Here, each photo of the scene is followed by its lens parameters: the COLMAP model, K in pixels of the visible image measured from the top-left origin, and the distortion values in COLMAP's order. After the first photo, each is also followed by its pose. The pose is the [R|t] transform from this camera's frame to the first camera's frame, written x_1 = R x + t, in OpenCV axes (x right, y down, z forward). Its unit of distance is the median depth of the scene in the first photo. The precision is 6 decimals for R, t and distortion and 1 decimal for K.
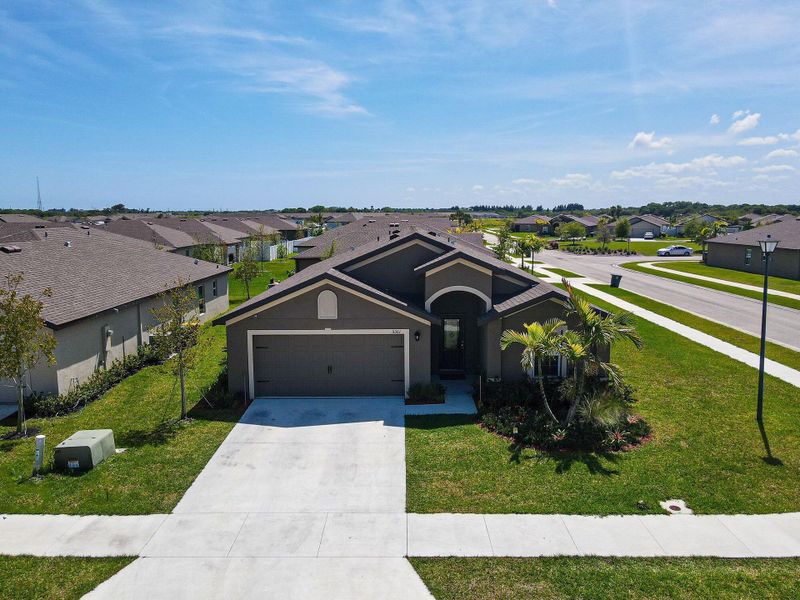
lens RADIAL K [[579.3, 0, 400.0], [0, 579.3, 300.0], [0, 0, 1]] dist [0.008786, 0.000623]
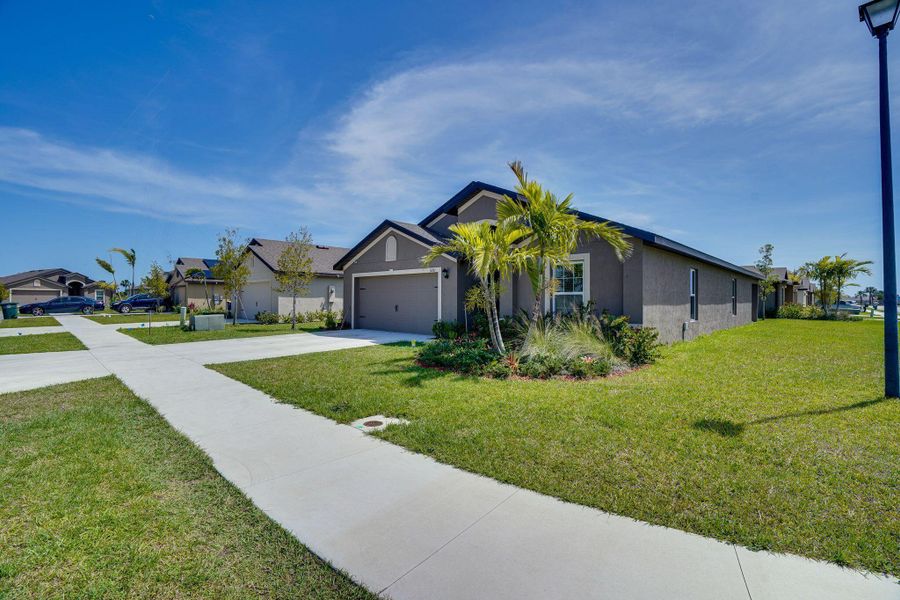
lens RADIAL K [[414.6, 0, 450.0], [0, 414.6, 300.0], [0, 0, 1]] dist [-0.037613, 0.000477]
pose [[0.720649, 0.006548, -0.693269, 0.539151], [-0.103961, 0.989670, -0.098720, 0.179848], [0.685461, 0.143215, 0.713885, 0.496278]]
